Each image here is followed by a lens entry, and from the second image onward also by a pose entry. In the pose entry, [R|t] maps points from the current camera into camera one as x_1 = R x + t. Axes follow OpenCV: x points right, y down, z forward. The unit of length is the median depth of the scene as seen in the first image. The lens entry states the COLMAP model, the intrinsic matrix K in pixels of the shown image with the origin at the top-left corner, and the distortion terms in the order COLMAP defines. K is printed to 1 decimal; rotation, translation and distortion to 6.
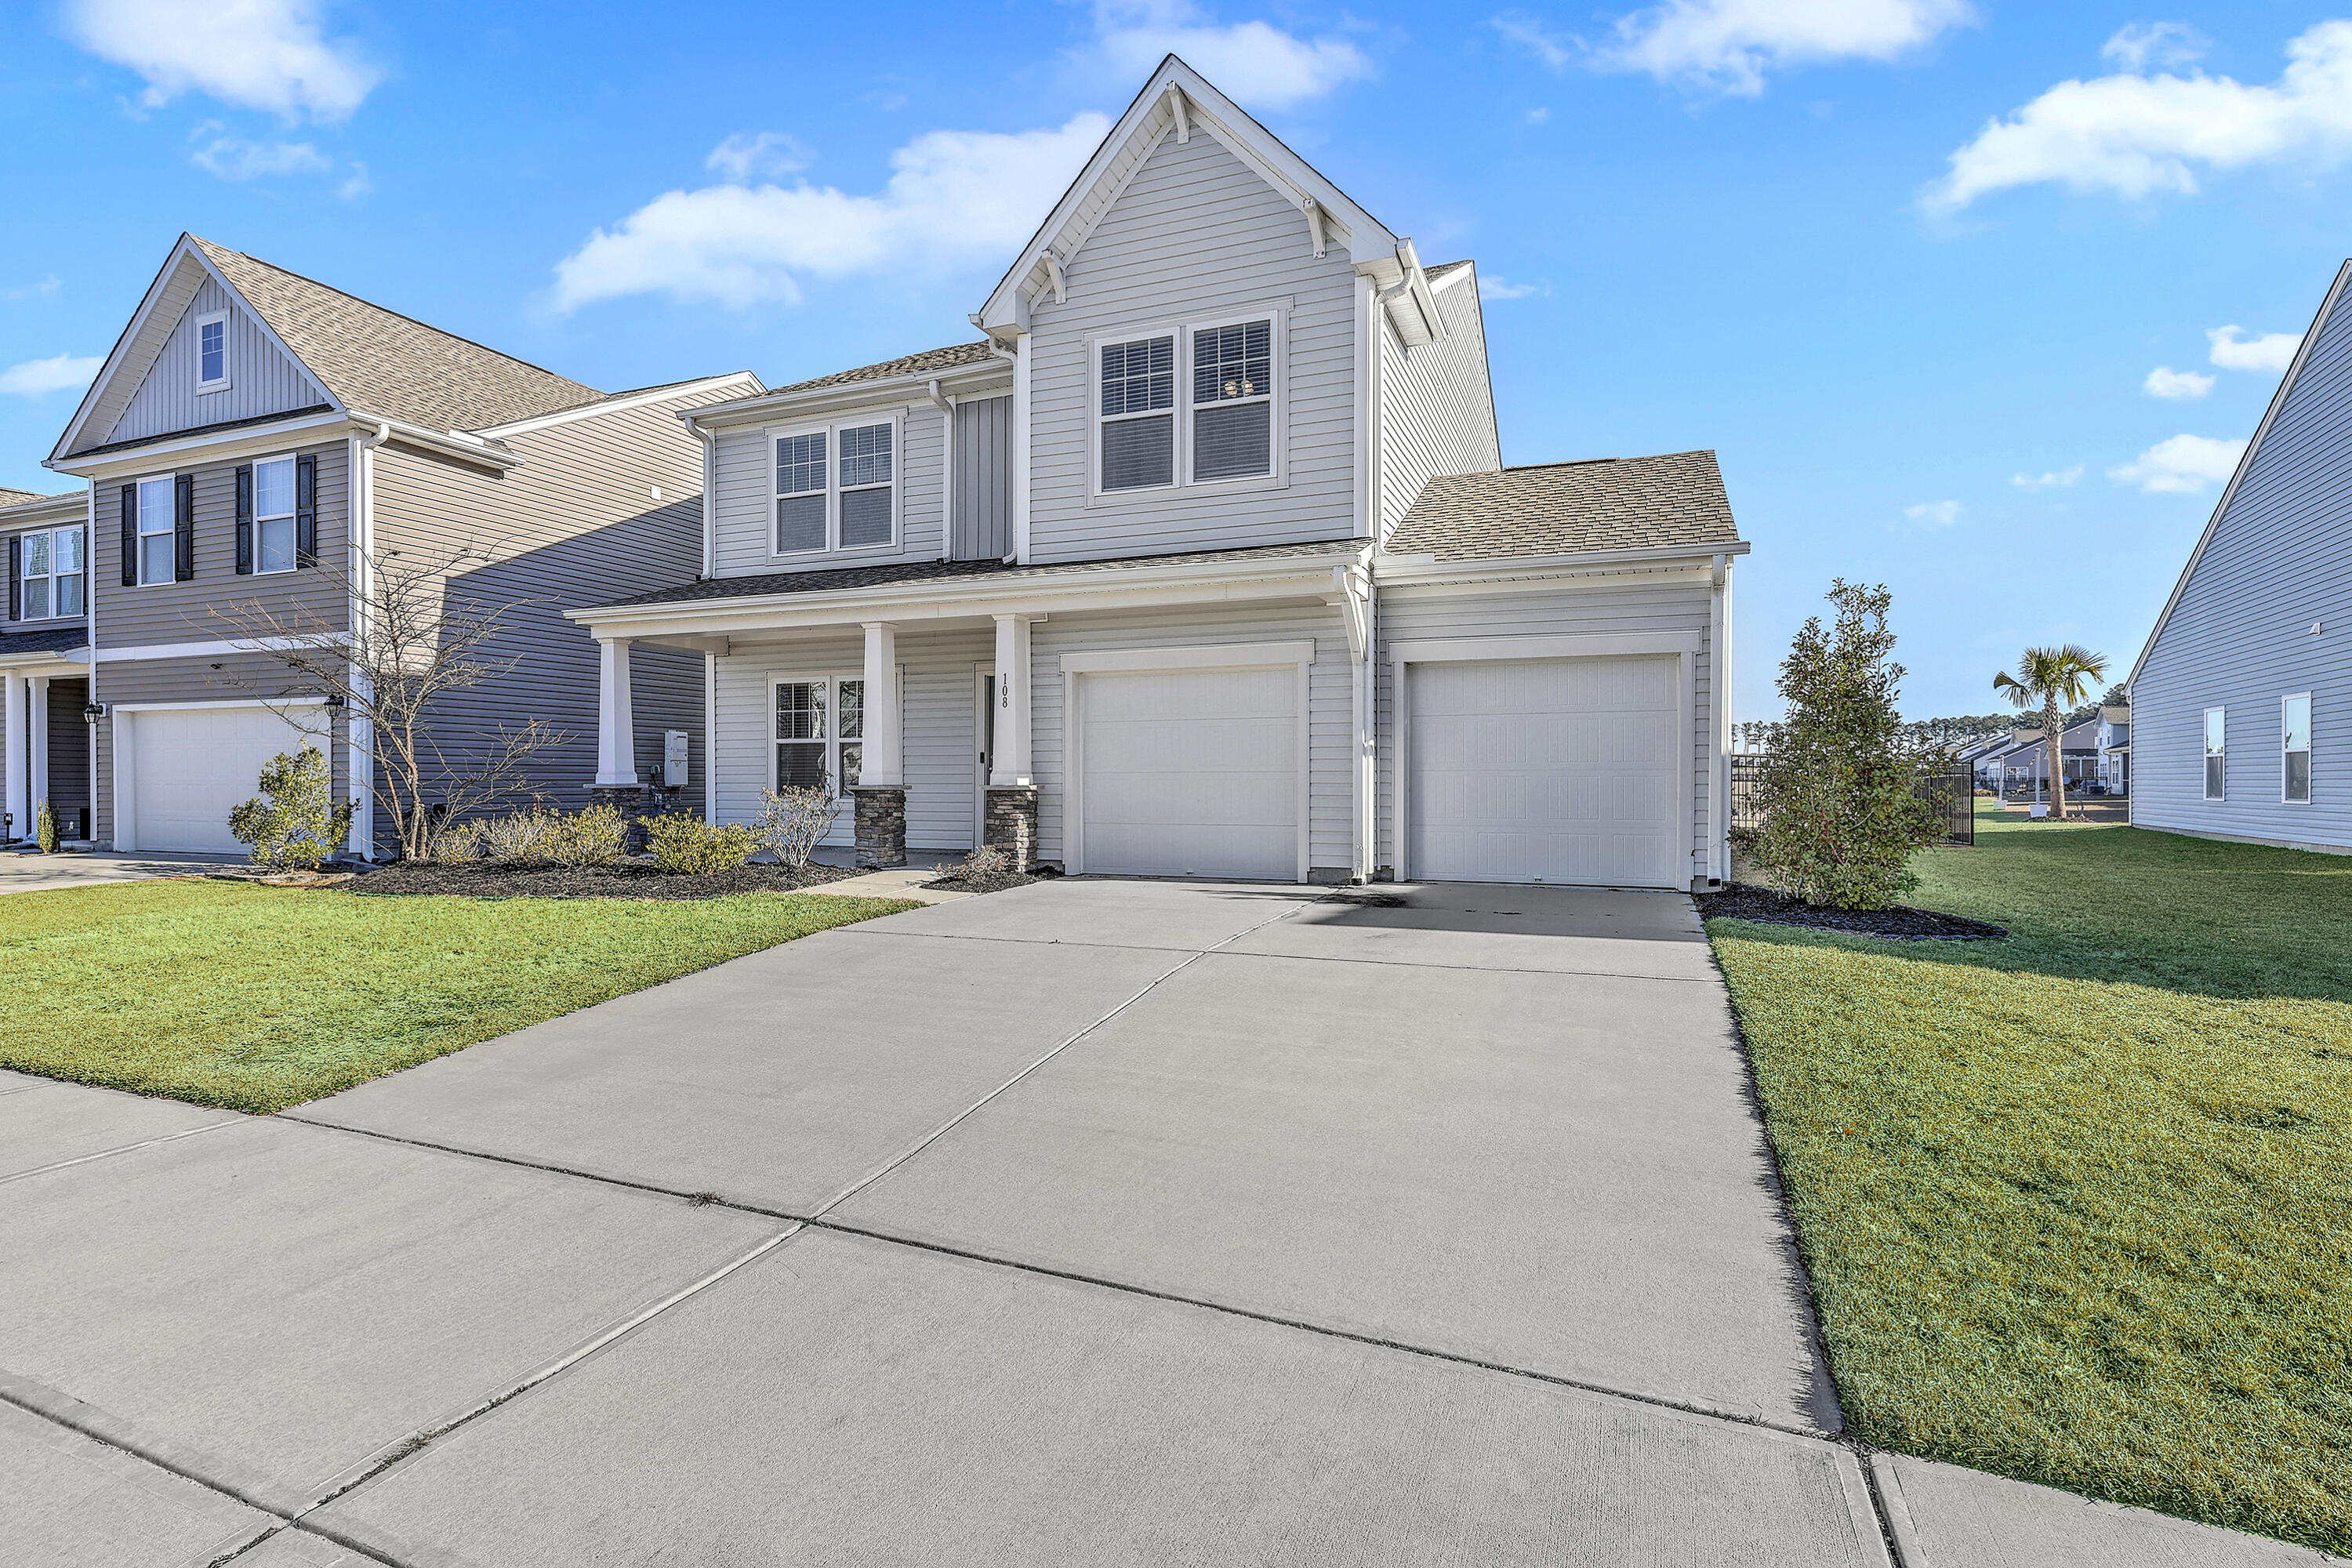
lens RADIAL K [[1117.2, 0, 1202.3], [0, 1117.2, 784.7], [0, 0, 1]] dist [-0.000108, -0.000069]
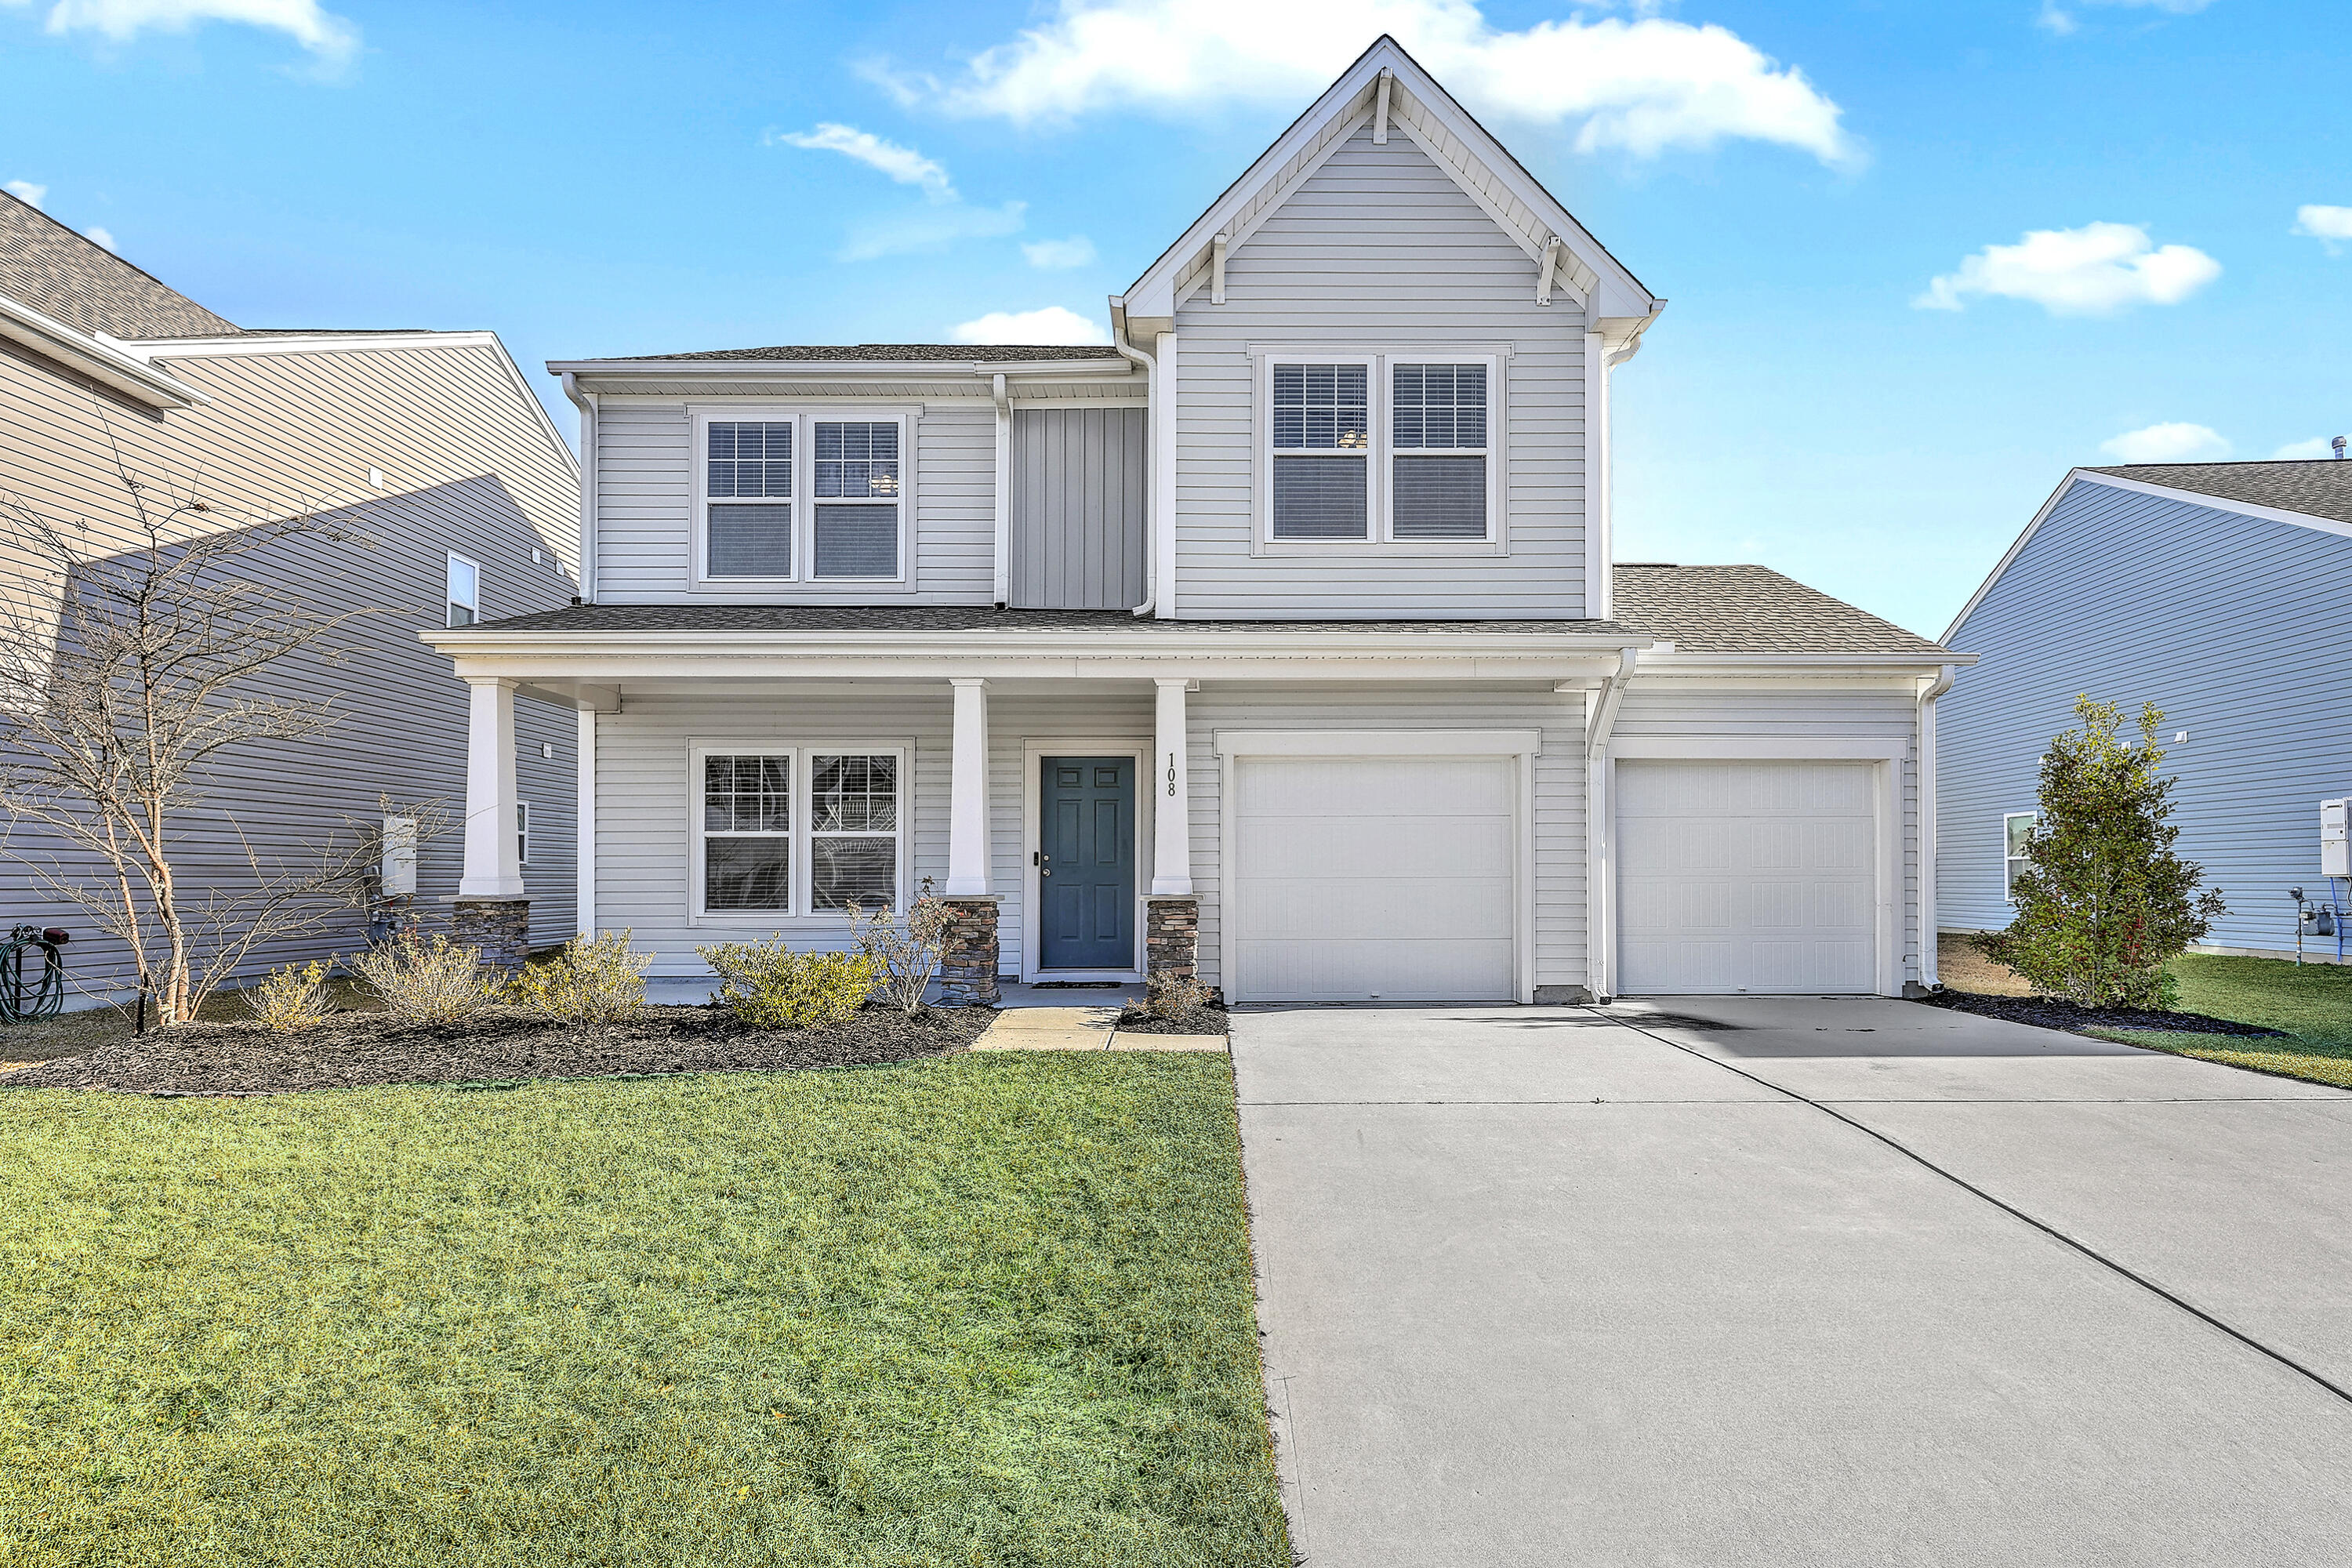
lens RADIAL K [[1137.9, 0, 1217.3], [0, 1137.9, 862.6], [0, 0, 1]] dist [0.002271, -0.000007]
pose [[0.927636, 0.004752, 0.373455, -0.426274], [0.003046, 0.999790, -0.020287, -0.005487], [-0.373473, 0.019956, 0.927427, 0.231406]]
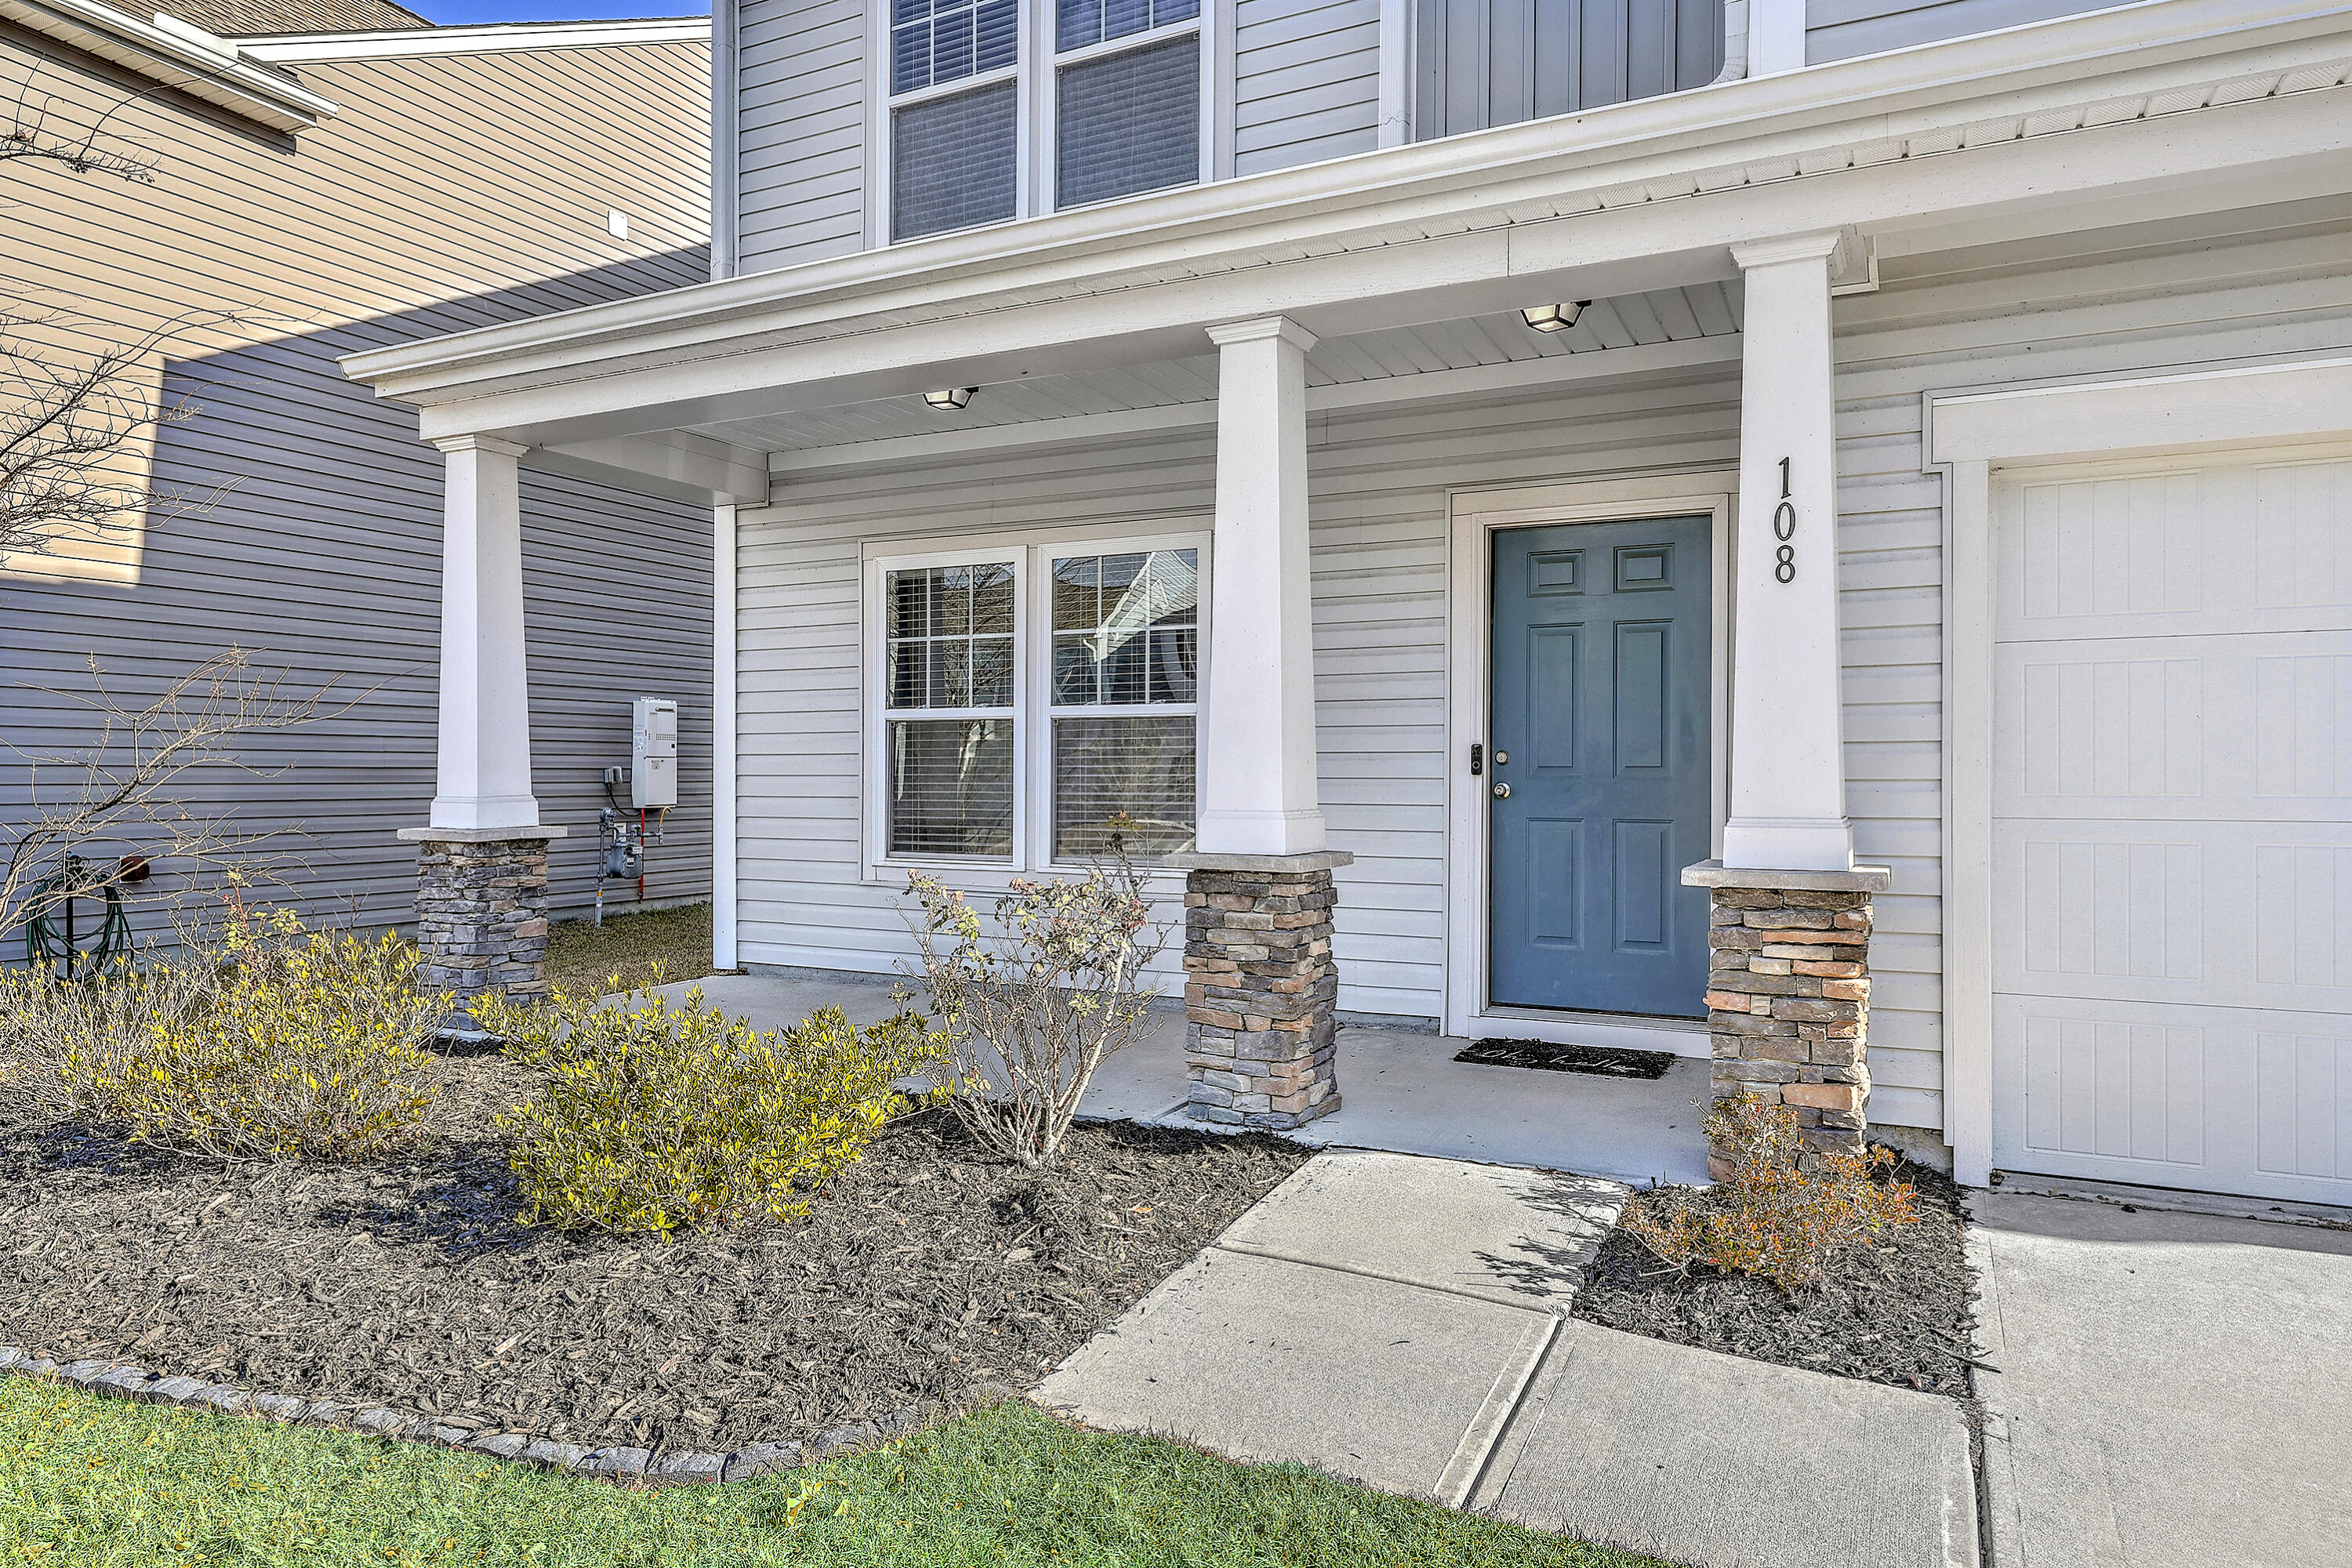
lens RADIAL K [[1438.9, 0, 1209.9], [0, 1438.9, 767.3], [0, 0, 1]] dist [0.000414, -0.000732]
pose [[0.996616, 0.002704, -0.082151, -0.274066], [-0.003452, 0.999954, -0.008966, -0.019715], [0.082123, 0.009219, 0.996580, 0.610072]]
